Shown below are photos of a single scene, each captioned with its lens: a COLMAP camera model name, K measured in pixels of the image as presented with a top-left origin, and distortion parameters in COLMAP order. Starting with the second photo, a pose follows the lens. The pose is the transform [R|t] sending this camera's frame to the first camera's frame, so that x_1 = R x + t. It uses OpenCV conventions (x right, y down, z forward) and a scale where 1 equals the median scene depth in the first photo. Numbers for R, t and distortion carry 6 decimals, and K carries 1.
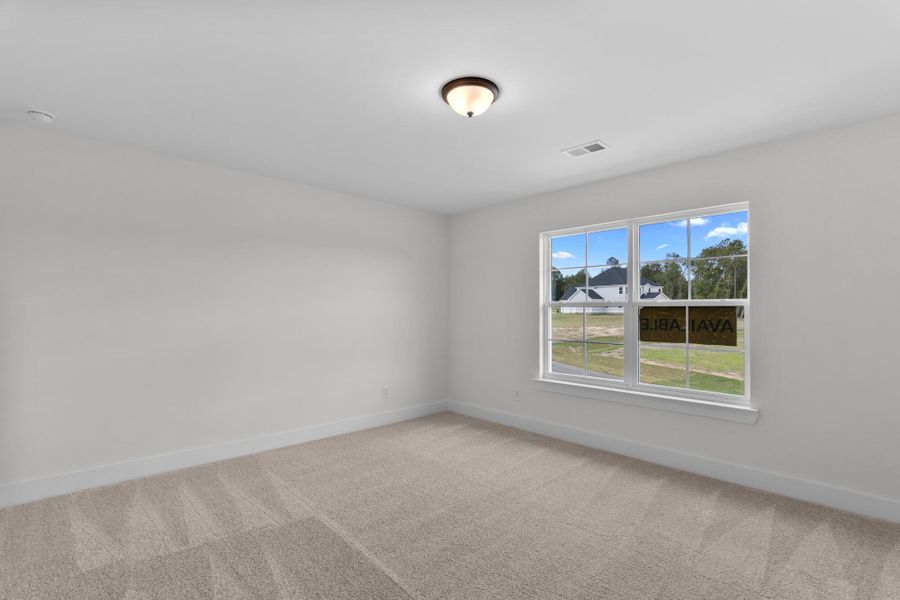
lens RADIAL K [[424.9, 0, 447.0], [0, 424.9, 303.0], [0, 0, 1]] dist [-0.012773, 0.001745]
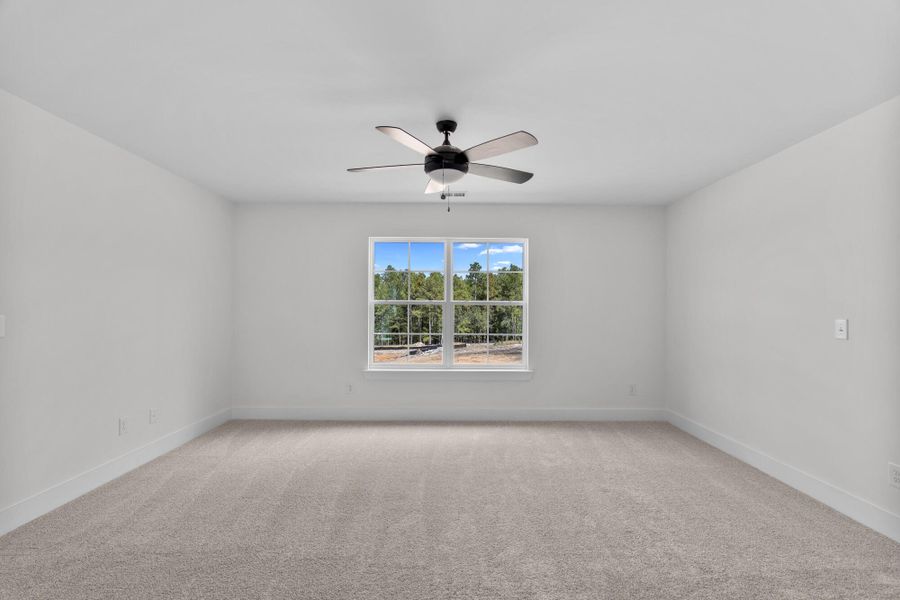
lens RADIAL K [[424.9, 0, 451.4], [0, 424.9, 301.6], [0, 0, 1]] dist [-0.012773, 0.001745]
pose [[0.687692, 0.019374, 0.725744, -0.438229], [-0.019706, 0.999774, -0.008016, 0.006965], [-0.725735, -0.008789, 0.687918, 0.078843]]
